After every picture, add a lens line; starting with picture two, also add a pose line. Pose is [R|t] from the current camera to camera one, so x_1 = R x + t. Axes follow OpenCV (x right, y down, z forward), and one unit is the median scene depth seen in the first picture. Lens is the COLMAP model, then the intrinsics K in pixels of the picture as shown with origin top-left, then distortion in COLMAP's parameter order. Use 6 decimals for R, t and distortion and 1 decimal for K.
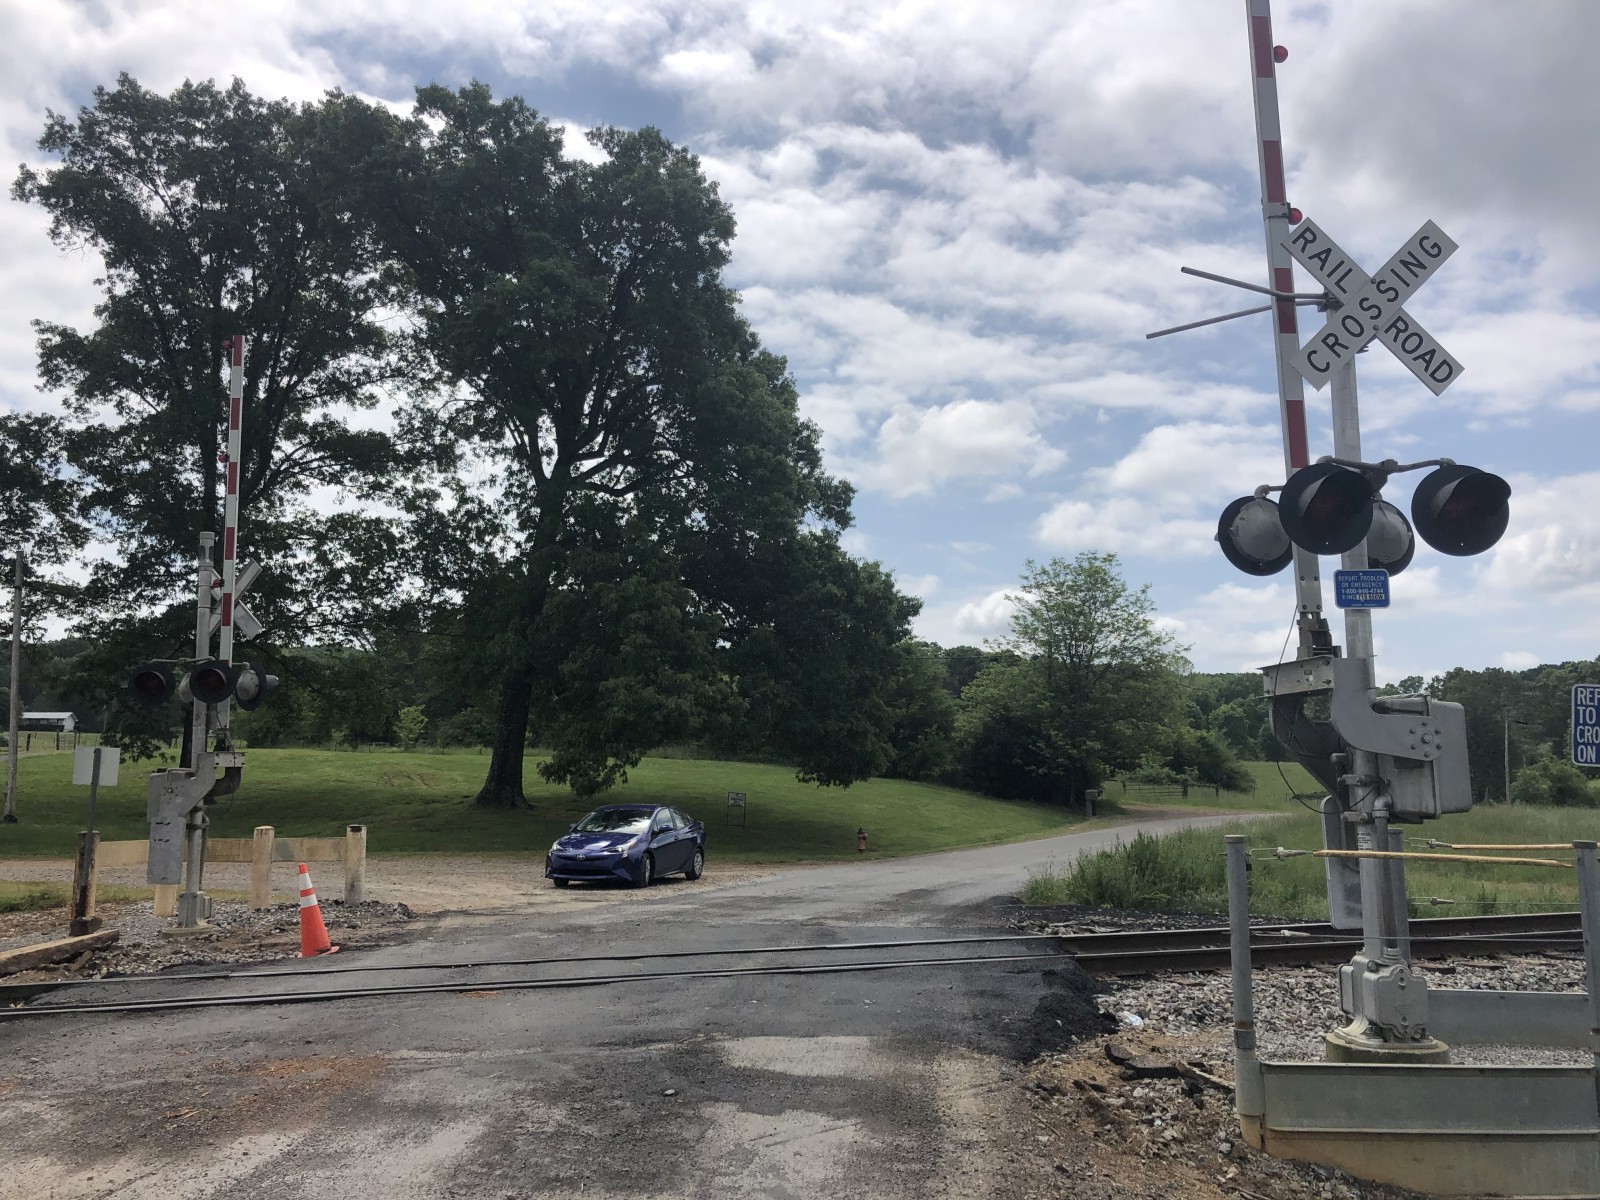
lens RADIAL K [[1308.9, 0, 802.6], [0, 1308.9, 568.3], [0, 0, 1]] dist [0.041325, -0.046198]
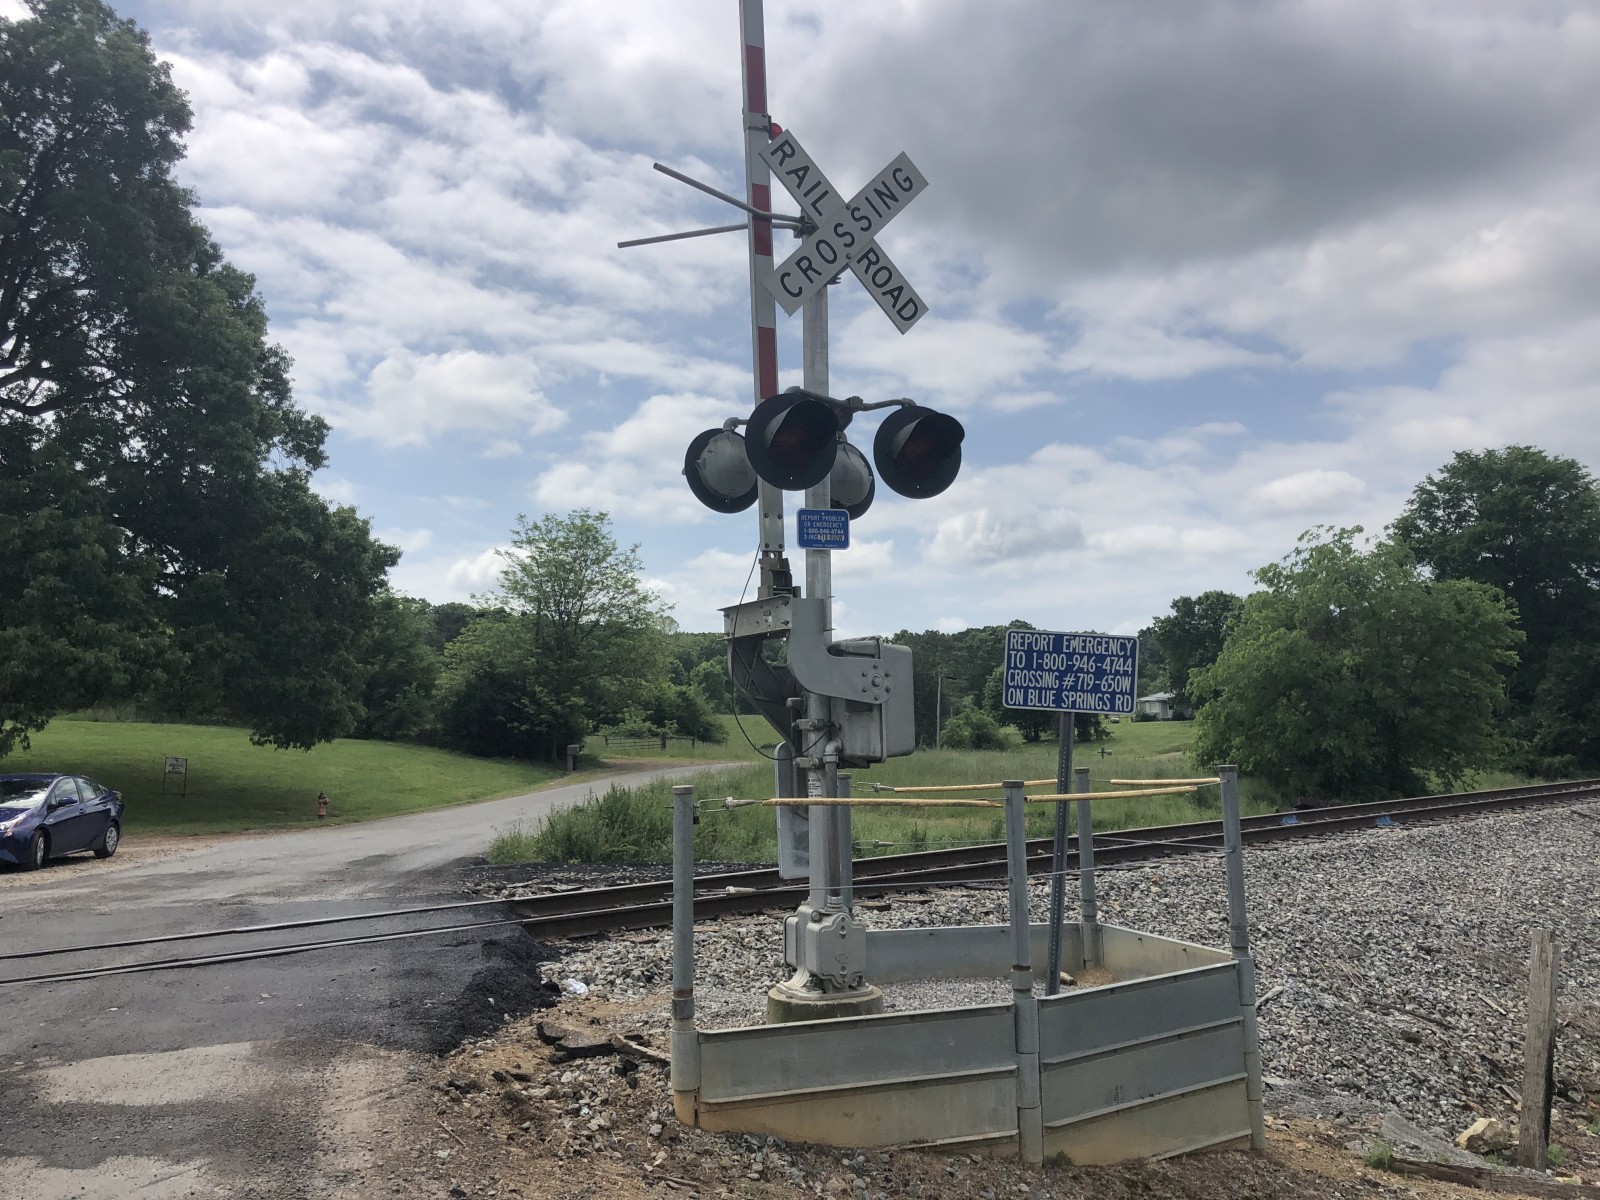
lens RADIAL K [[1308.9, 0, 788.5], [0, 1308.9, 597.7], [0, 0, 1]] dist [0.041325, -0.046198]
pose [[0.931447, 0.021272, 0.363254, 0.008948], [-0.040875, 0.998088, 0.046365, 0.003807], [-0.361573, -0.058034, 0.930536, 0.019051]]
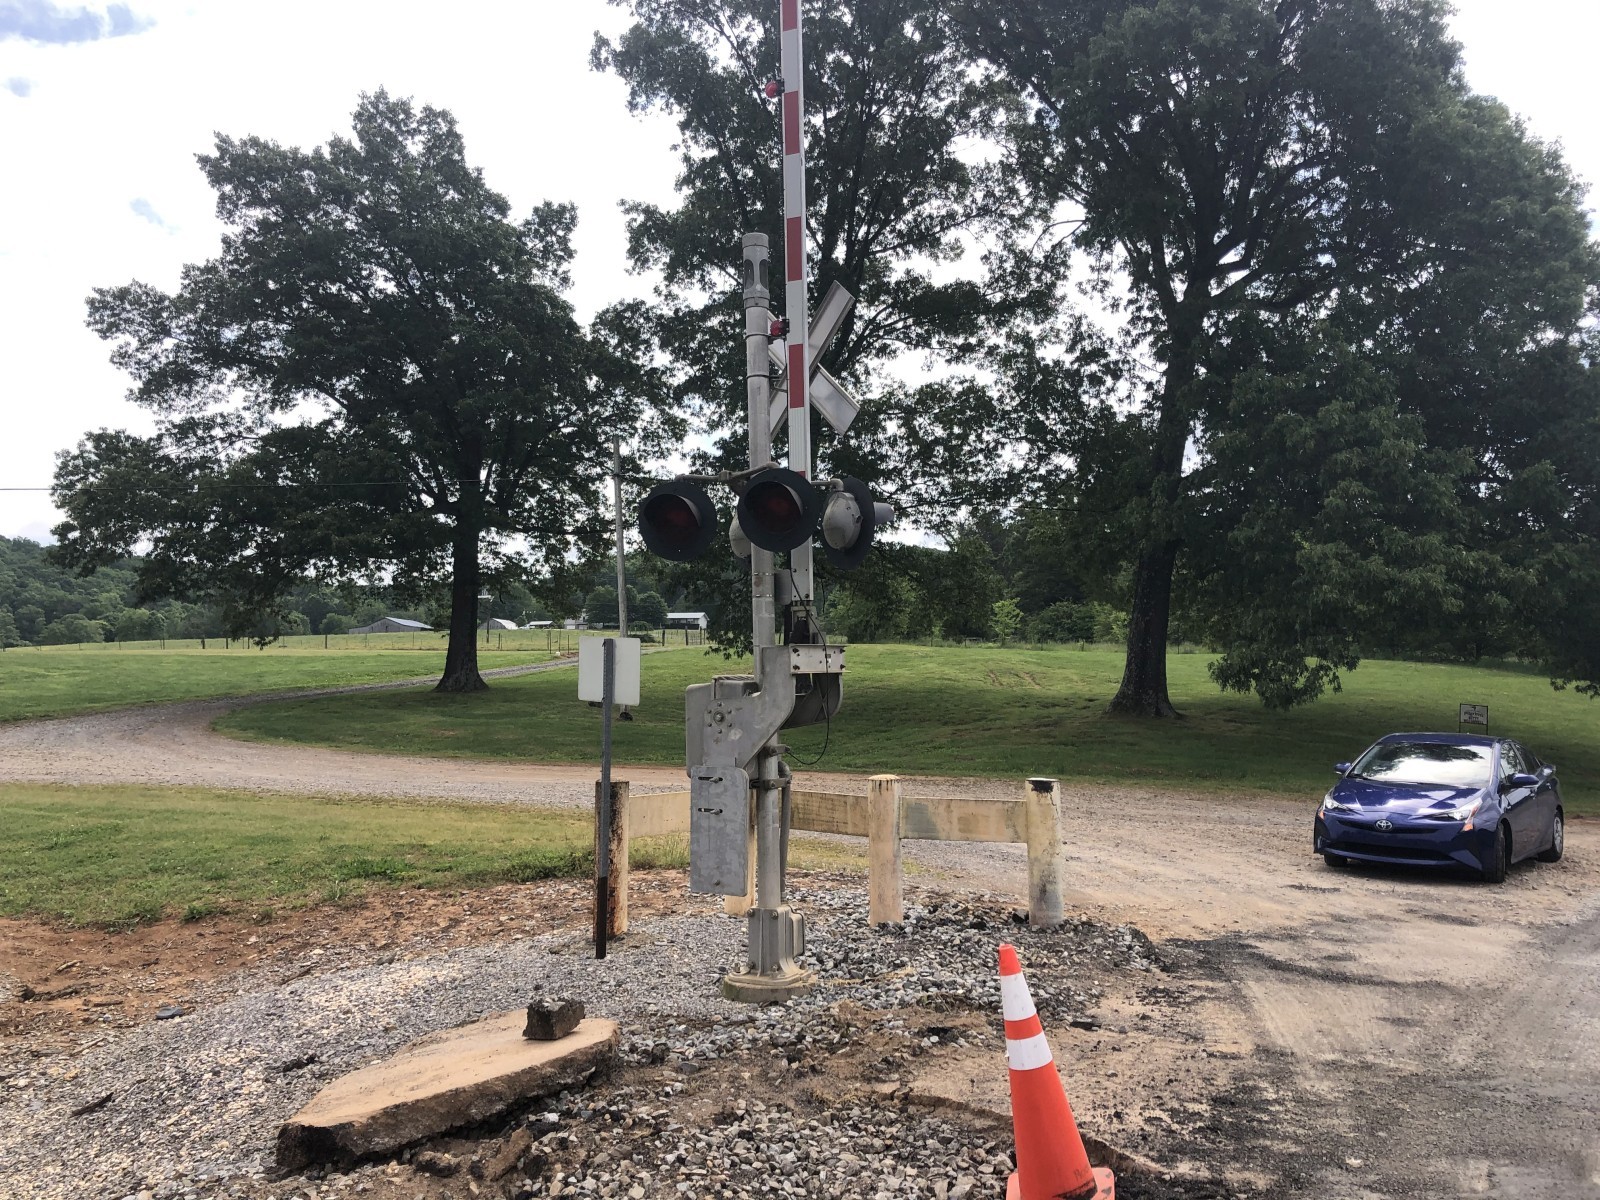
lens RADIAL K [[1308.9, 0, 798.1], [0, 1308.9, 594.2], [0, 0, 1]] dist [0.041325, -0.046198]
pose [[0.907341, -0.018158, -0.420004, -0.076980], [0.059141, 0.994645, 0.084761, 0.025806], [0.416215, -0.101746, 0.903556, 0.182574]]
